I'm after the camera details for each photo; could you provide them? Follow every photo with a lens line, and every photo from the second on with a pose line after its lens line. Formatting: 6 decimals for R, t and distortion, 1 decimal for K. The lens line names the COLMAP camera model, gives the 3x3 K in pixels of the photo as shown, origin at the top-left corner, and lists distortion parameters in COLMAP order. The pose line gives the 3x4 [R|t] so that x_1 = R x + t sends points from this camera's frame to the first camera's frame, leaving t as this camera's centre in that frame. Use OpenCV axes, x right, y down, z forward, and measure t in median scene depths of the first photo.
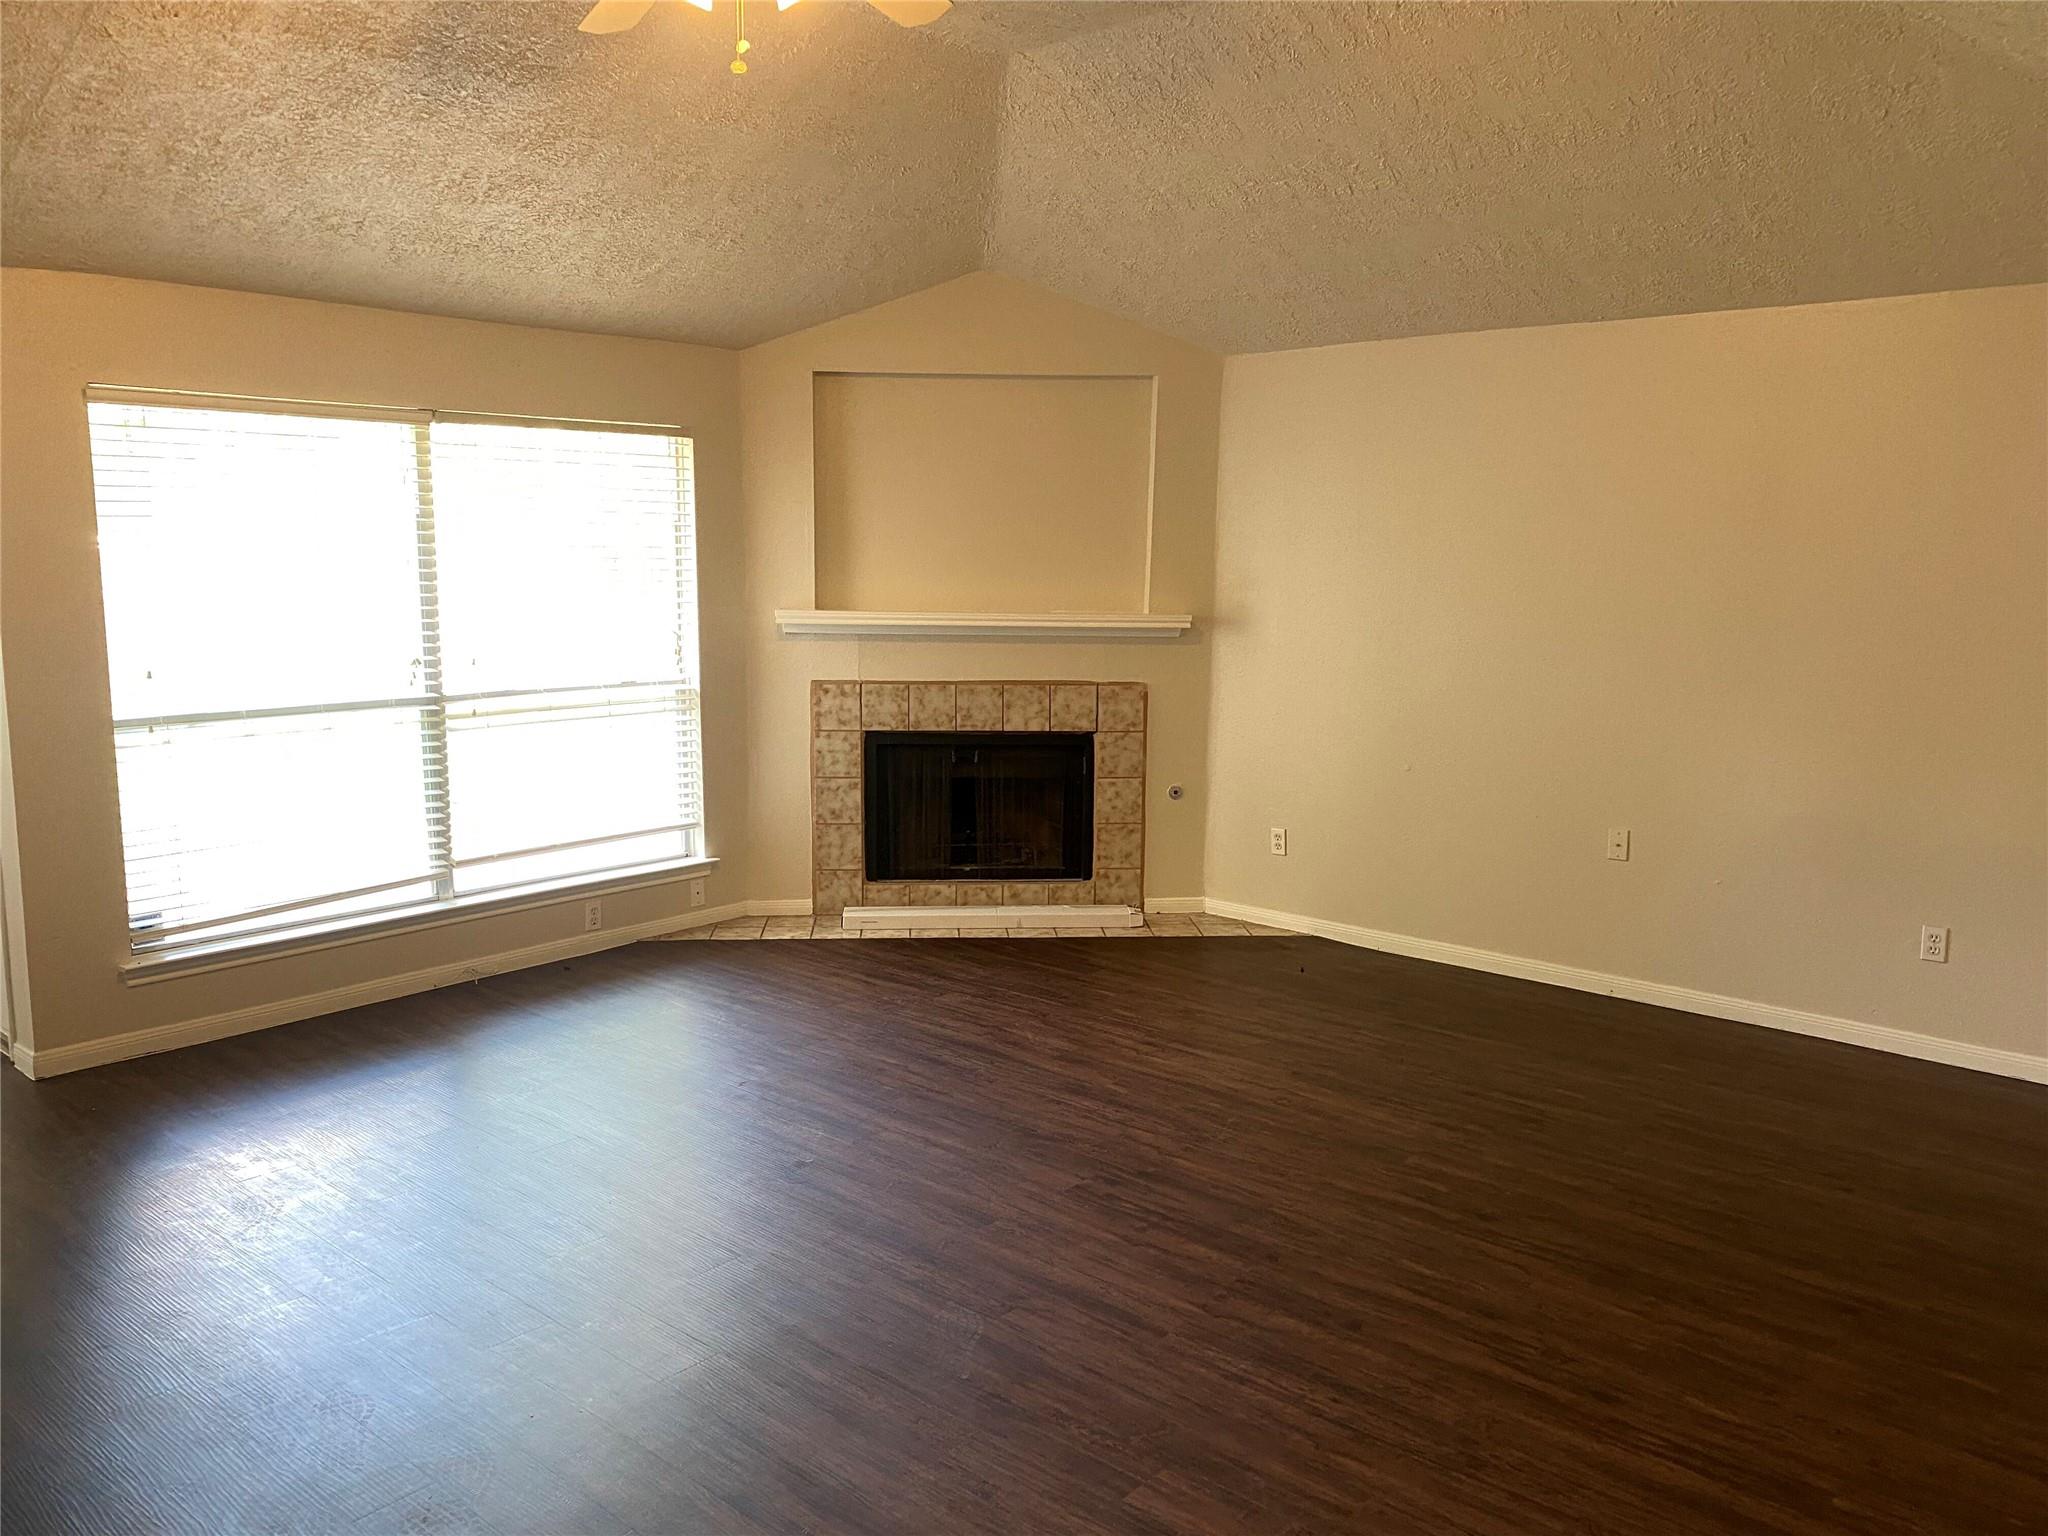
lens RADIAL K [[1528.9, 0, 1024.0], [0, 1528.9, 768.0], [0, 0, 1]] dist [-0.000273, 0.000316]
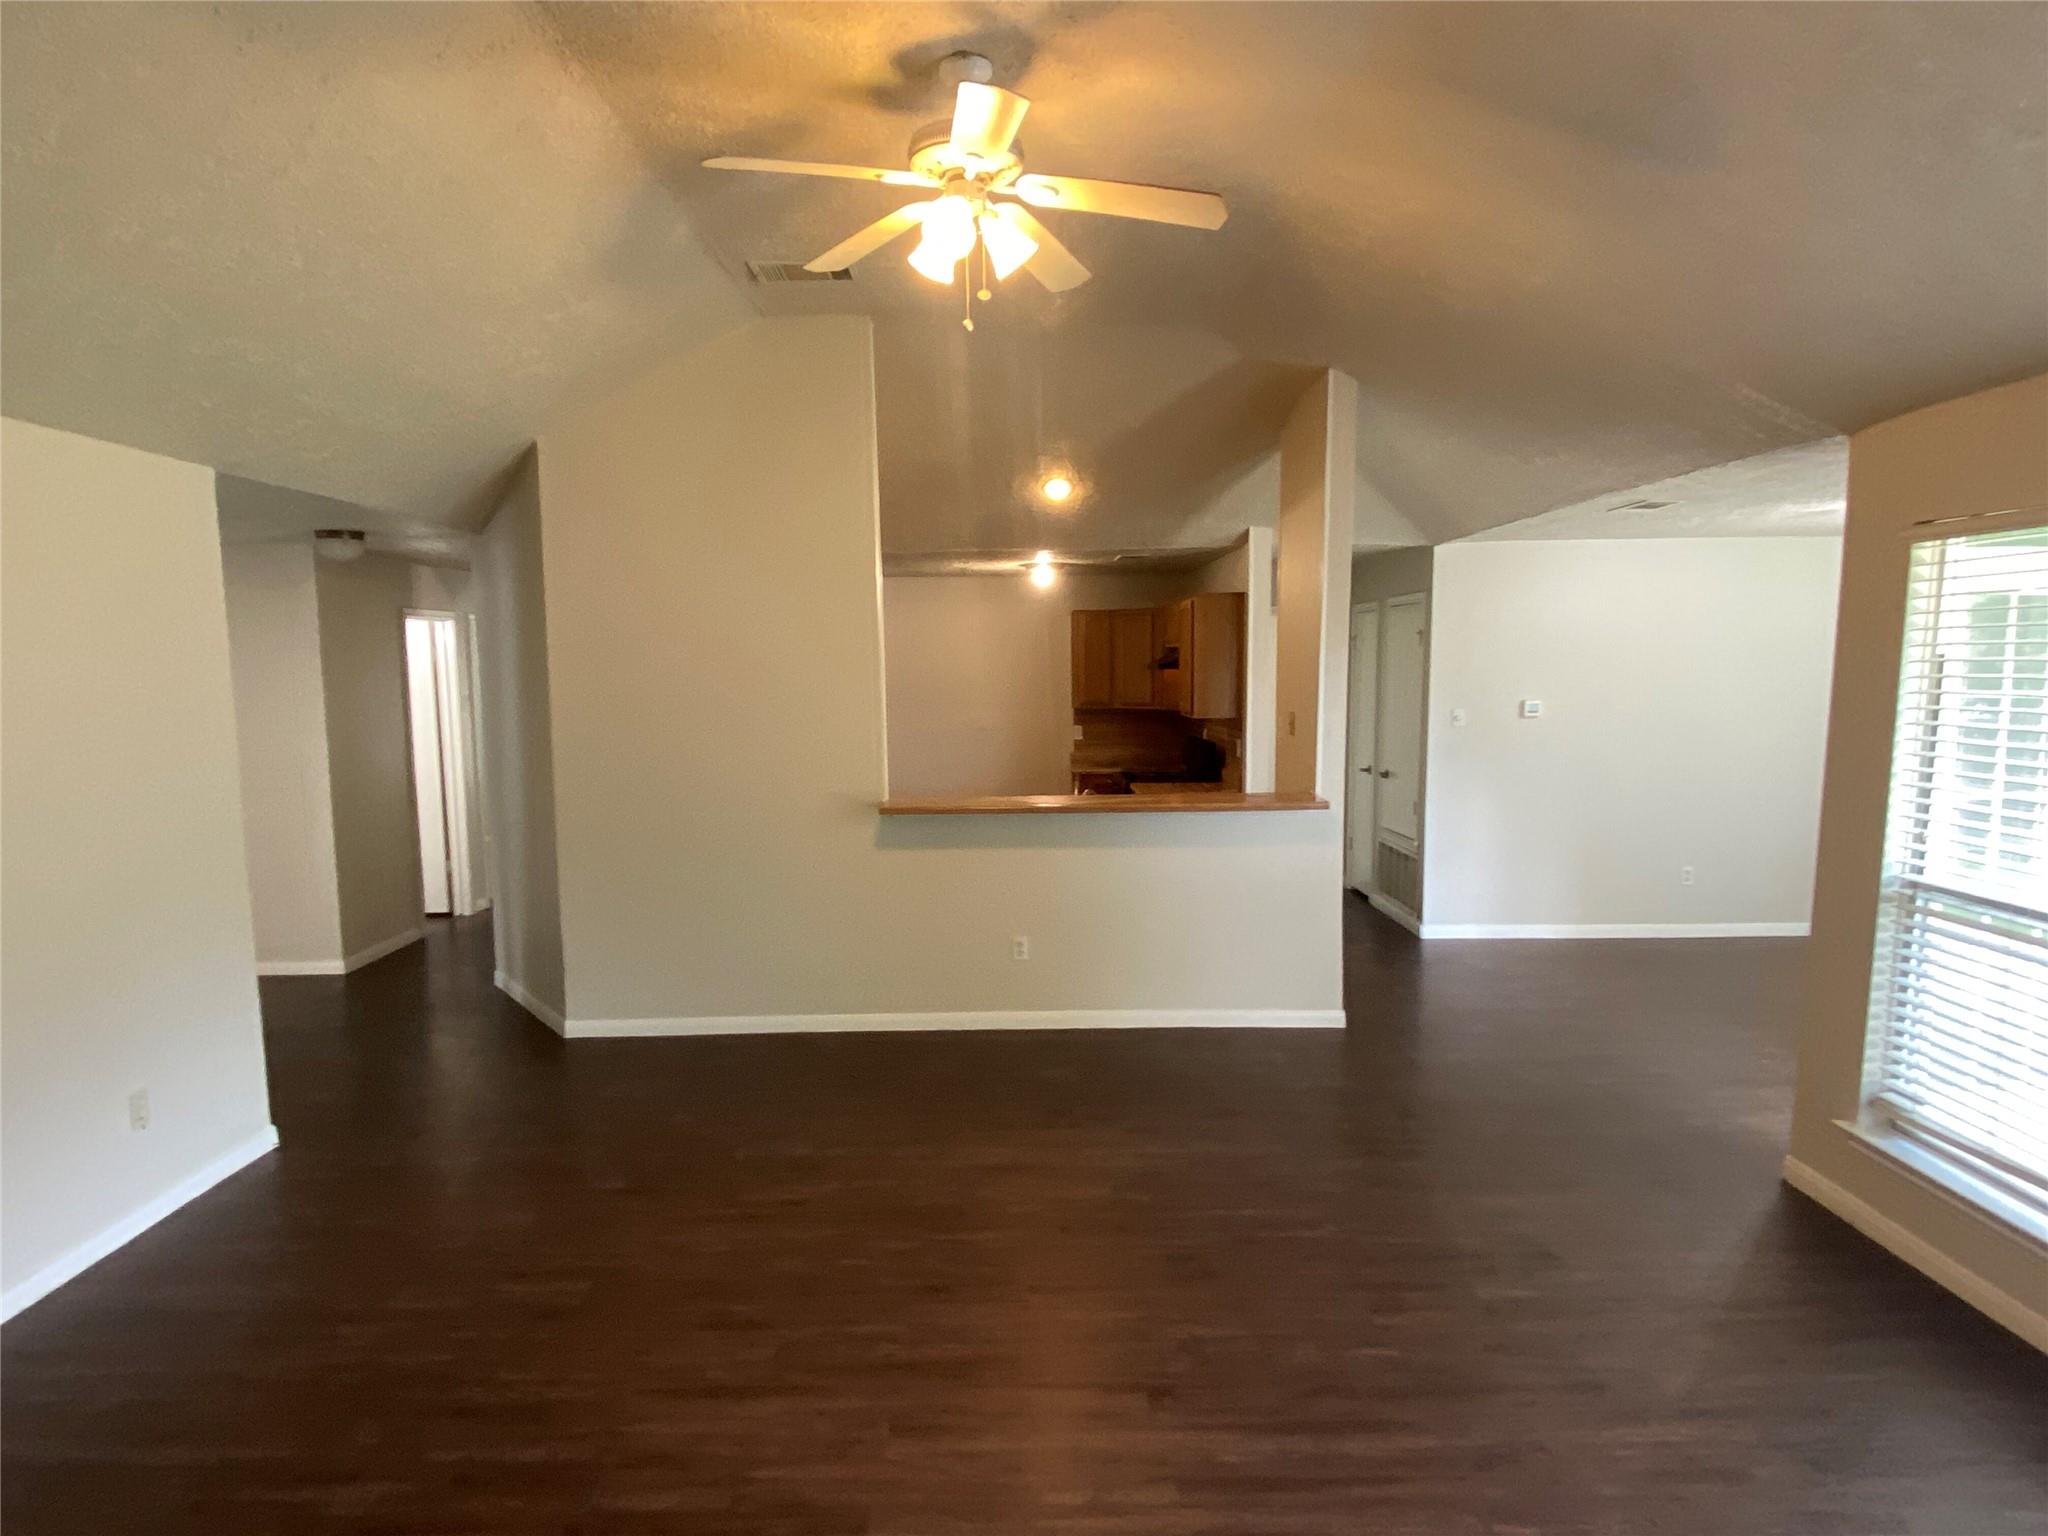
lens RADIAL K [[1138.7, 0, 1017.4], [0, 1138.7, 766.7], [0, 0, 1]] dist [-0.000463, -0.000325]
pose [[-0.745670, 0.081239, -0.661344, 0.397673], [-0.099702, 0.967762, 0.231294, -0.303945], [0.658814, 0.238407, -0.713531, 1.657761]]
